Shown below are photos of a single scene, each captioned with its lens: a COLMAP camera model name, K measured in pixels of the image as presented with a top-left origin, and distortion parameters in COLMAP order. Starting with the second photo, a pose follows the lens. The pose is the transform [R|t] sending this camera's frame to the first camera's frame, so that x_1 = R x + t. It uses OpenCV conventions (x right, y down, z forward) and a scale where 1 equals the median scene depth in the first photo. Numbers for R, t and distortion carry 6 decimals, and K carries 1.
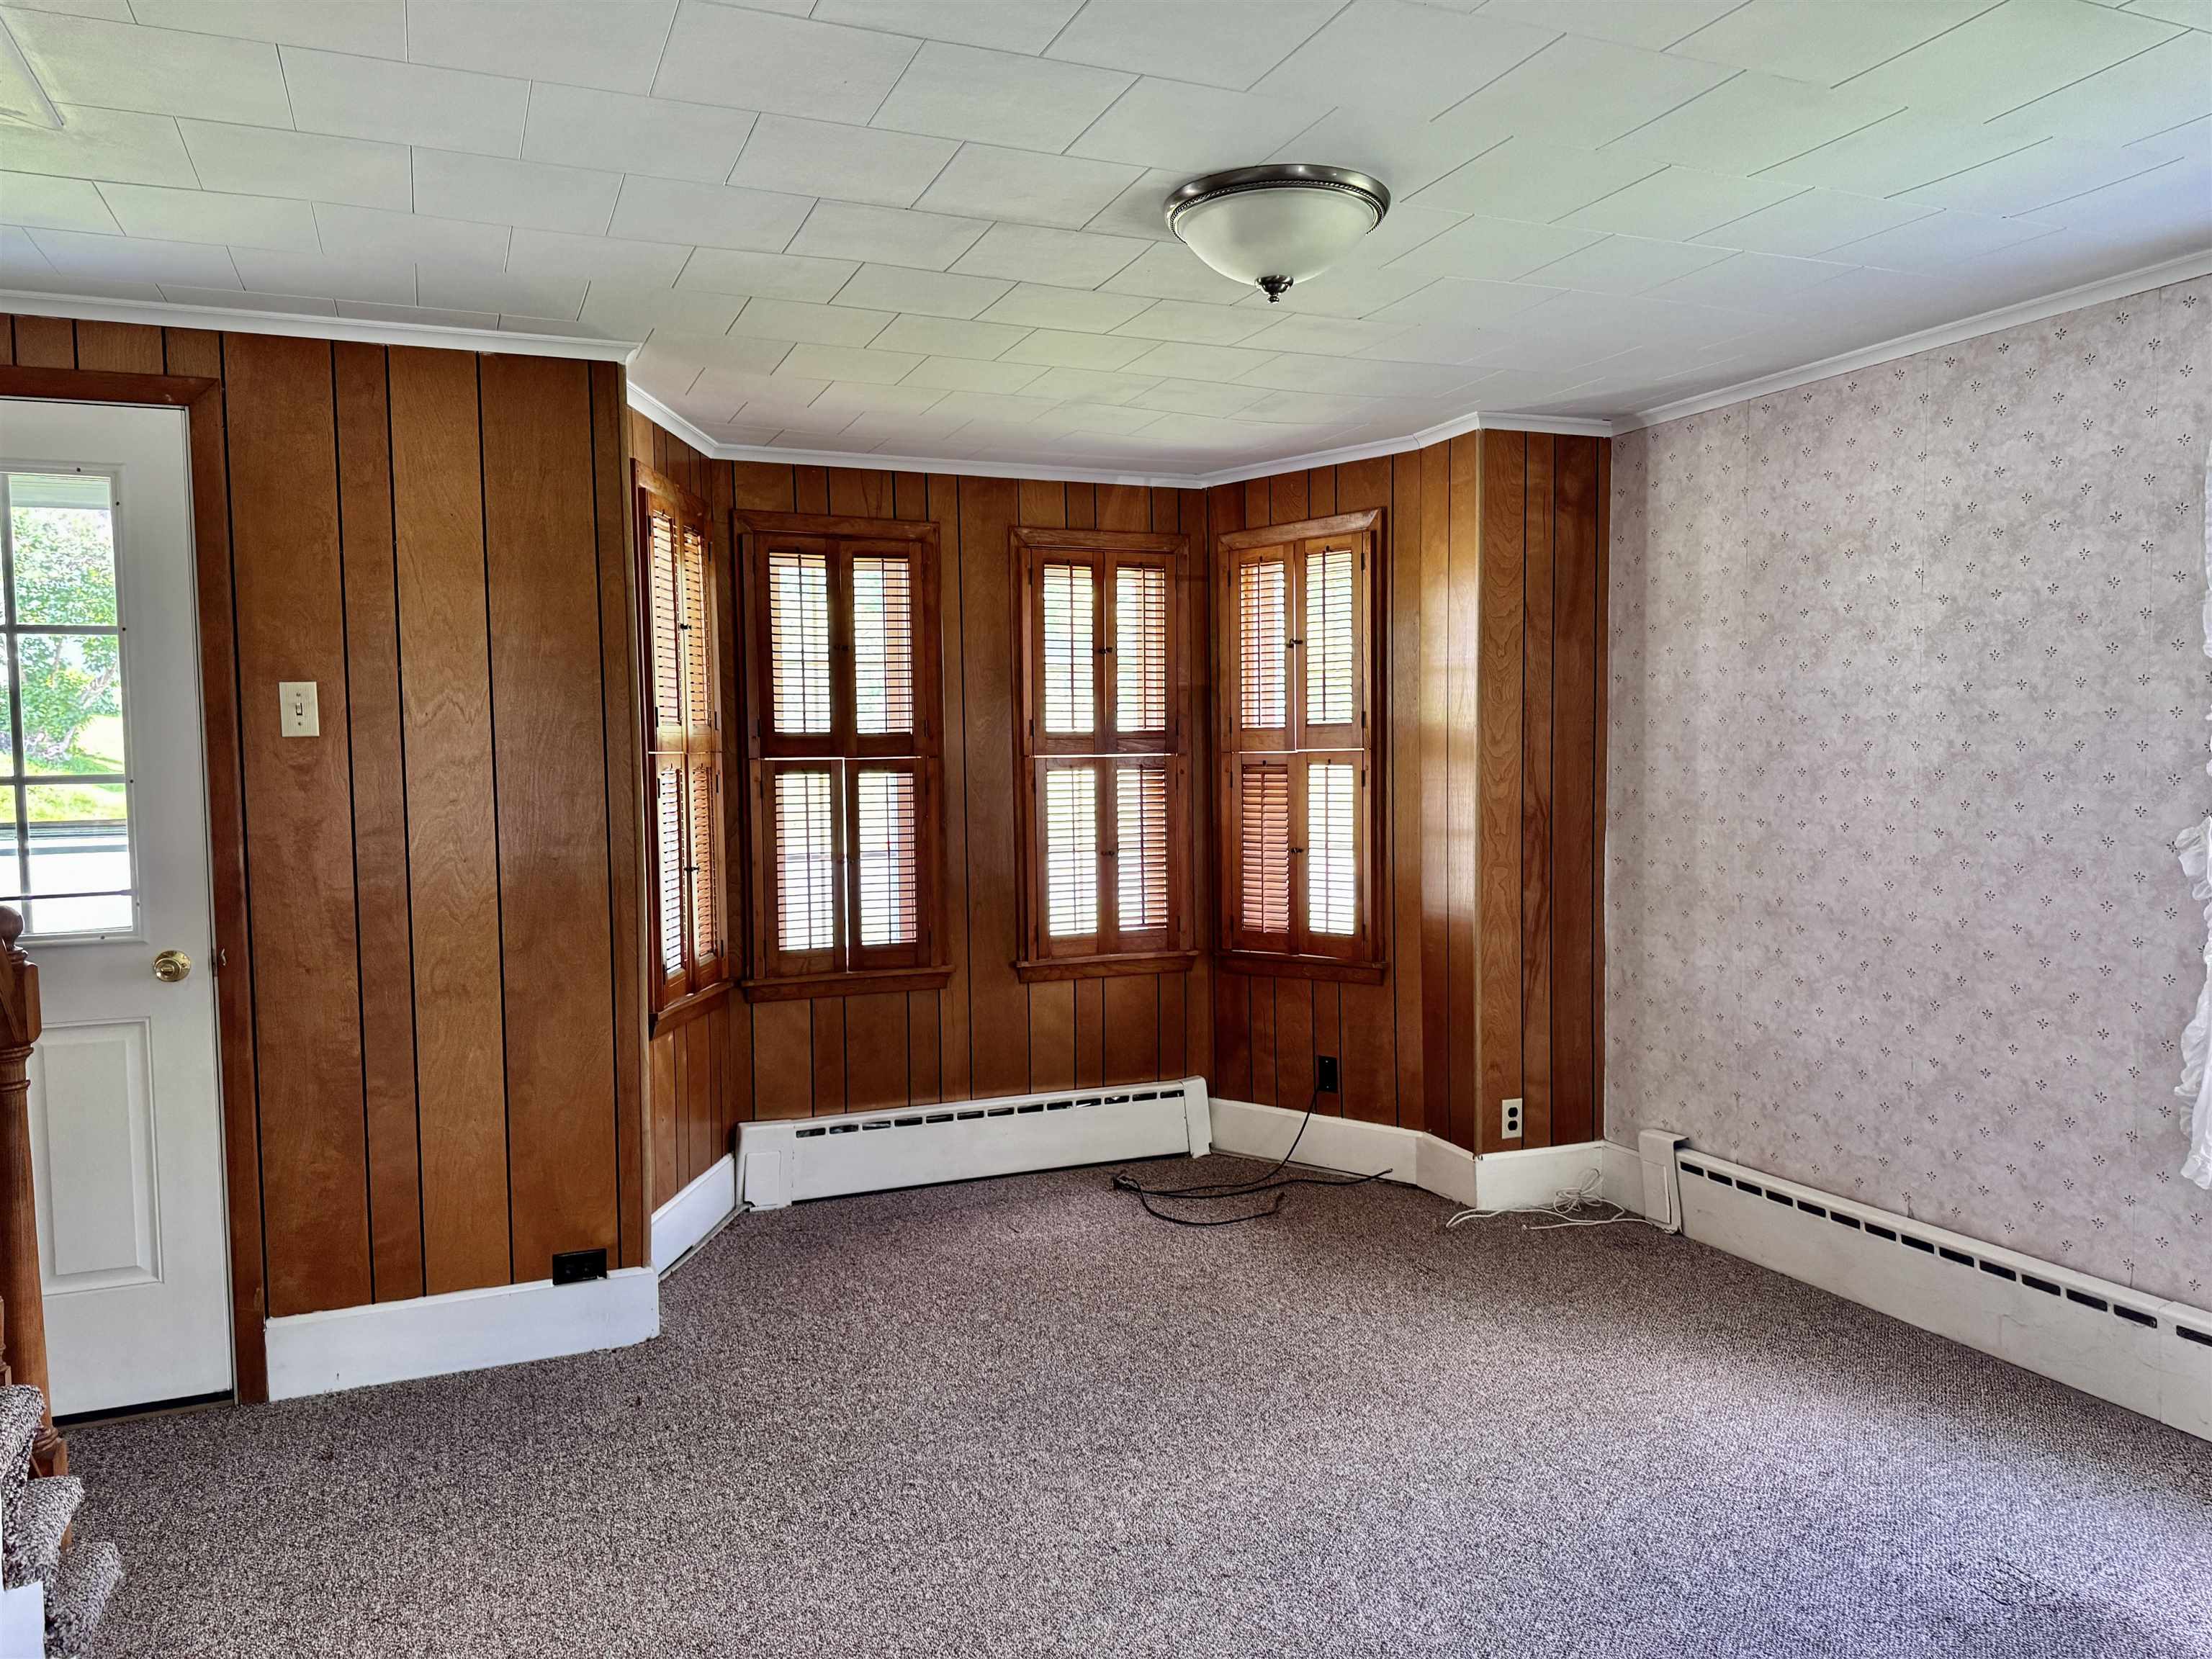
lens RADIAL K [[1546.6, 0, 1104.4], [0, 1546.6, 841.4], [0, 0, 1]] dist [0.047460, -0.061426]
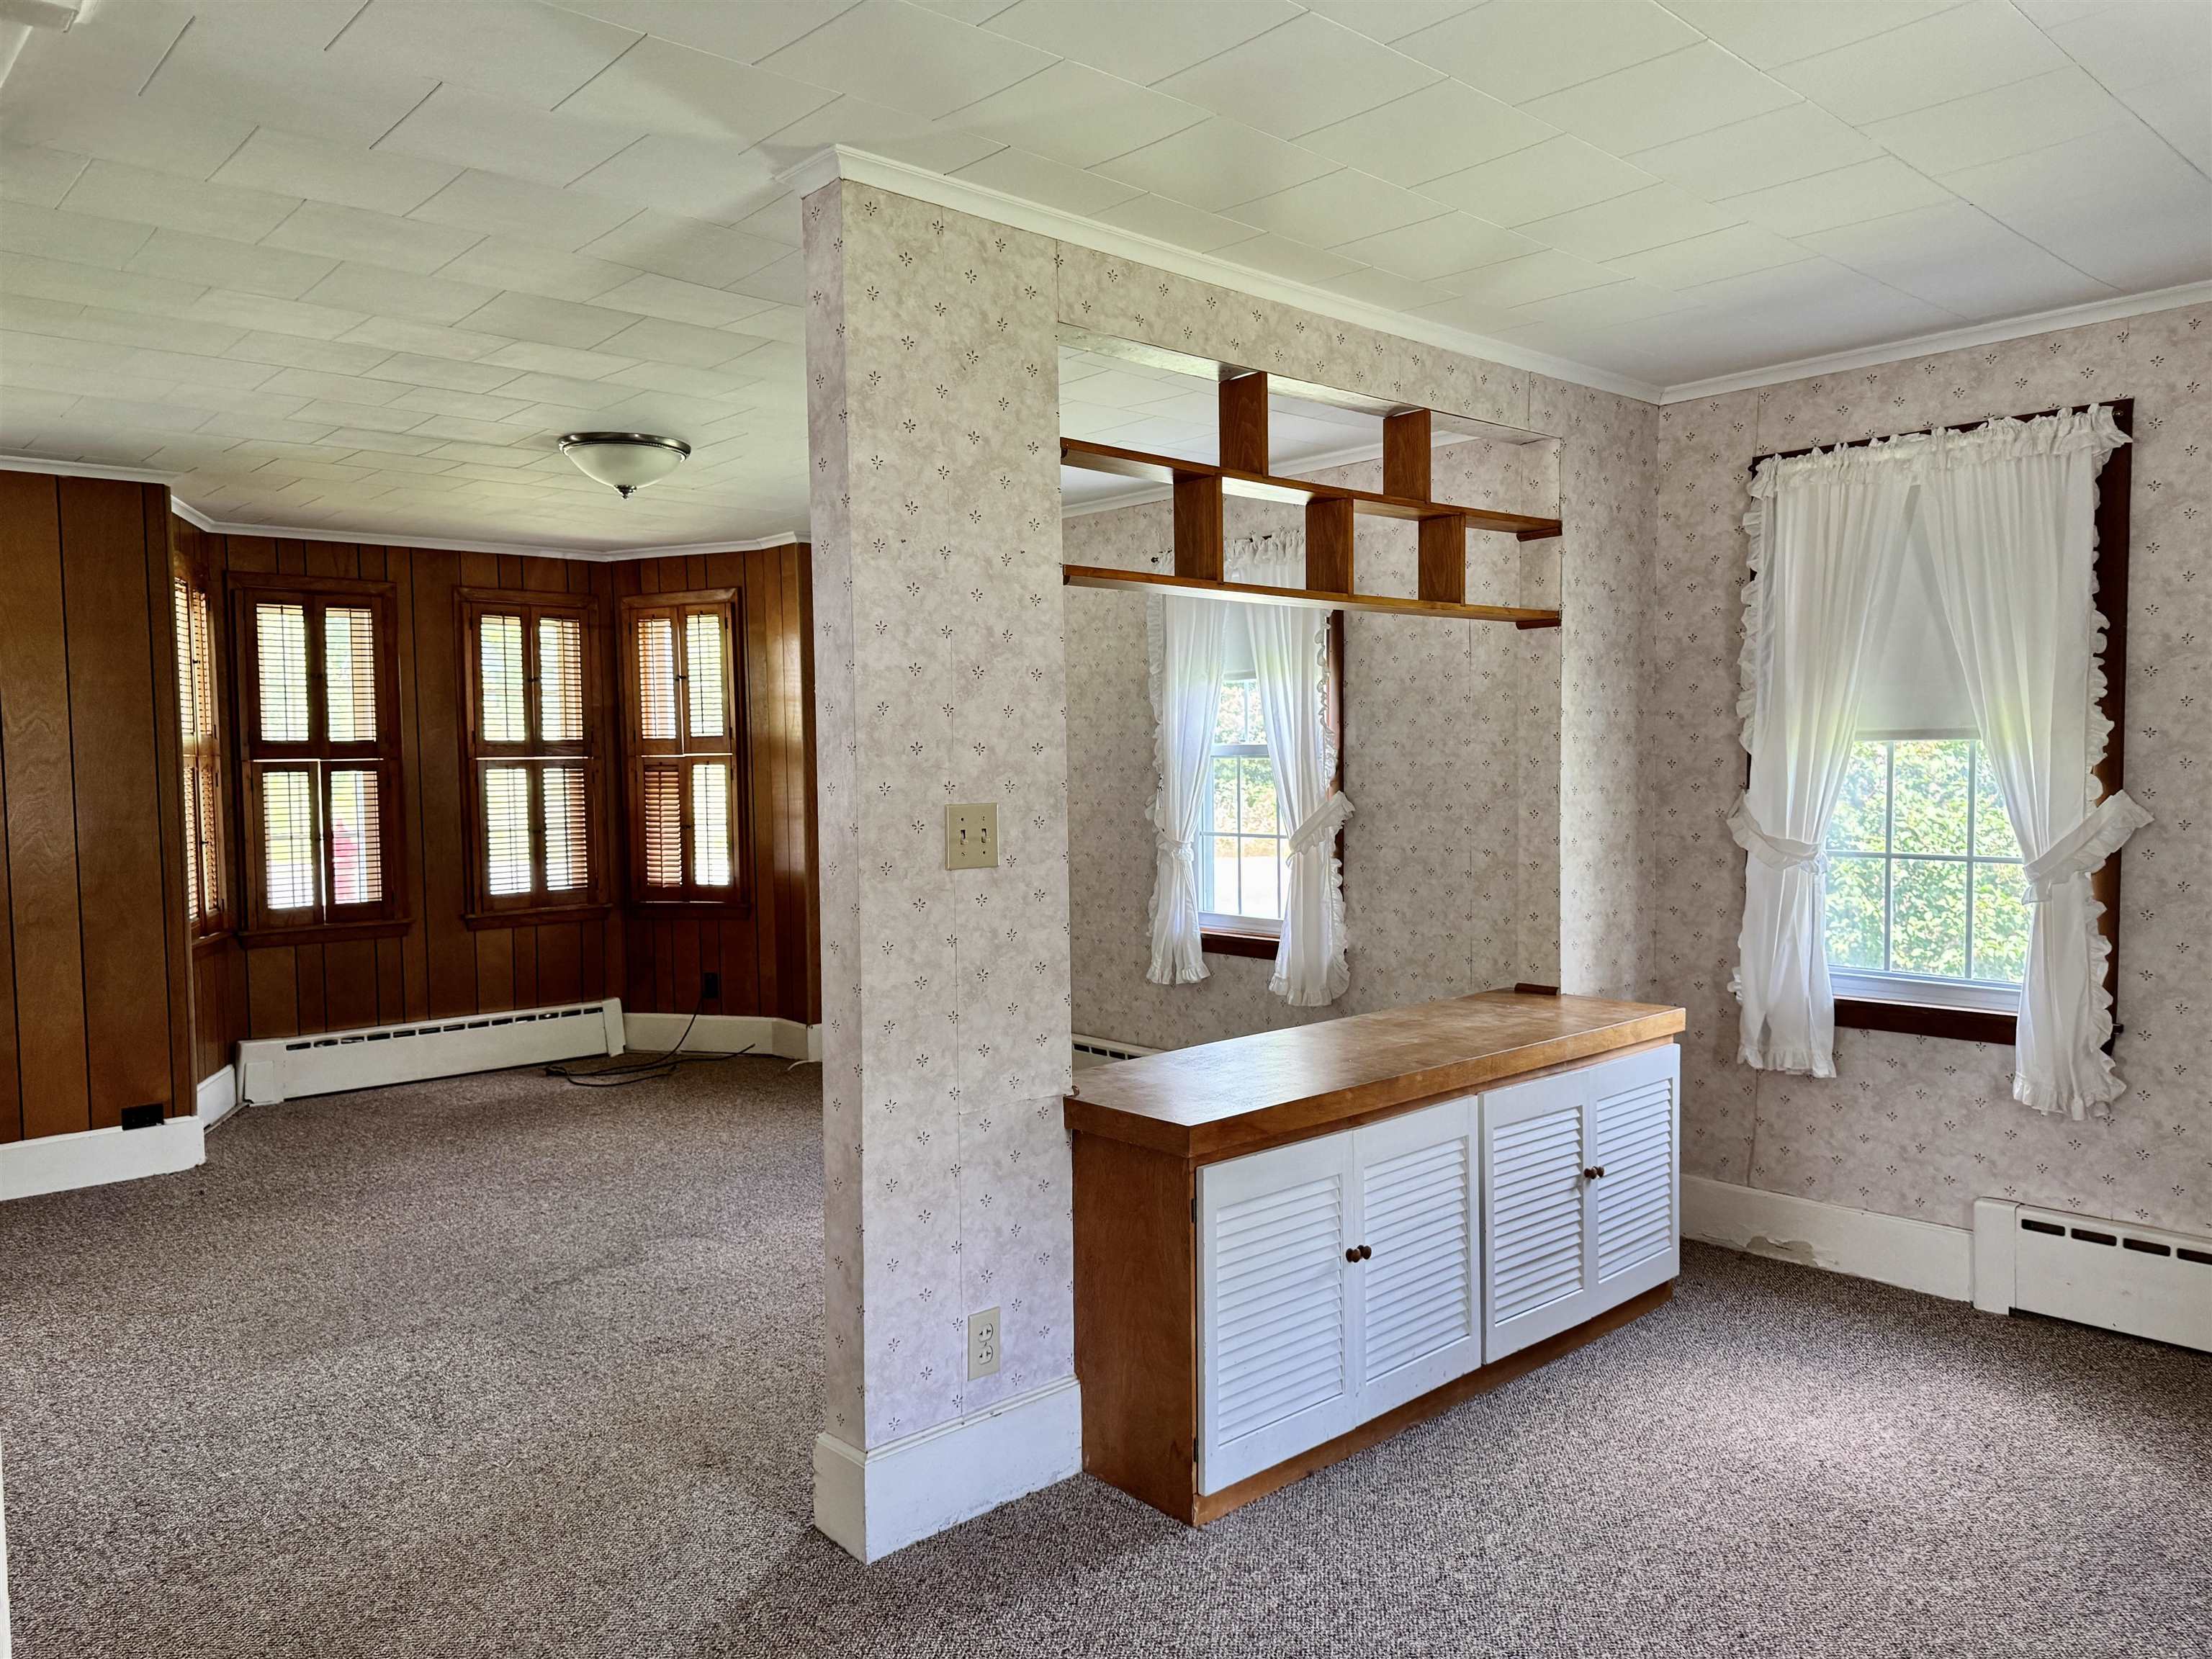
lens RADIAL K [[1546.6, 0, 1111.3], [0, 1546.6, 839.4], [0, 0, 1]] dist [0.047460, -0.061426]
pose [[0.939482, -0.018332, 0.342107, 0.007980], [0.020430, 0.999788, -0.002530, 0.029705], [-0.341988, 0.009367, 0.939658, -0.458164]]
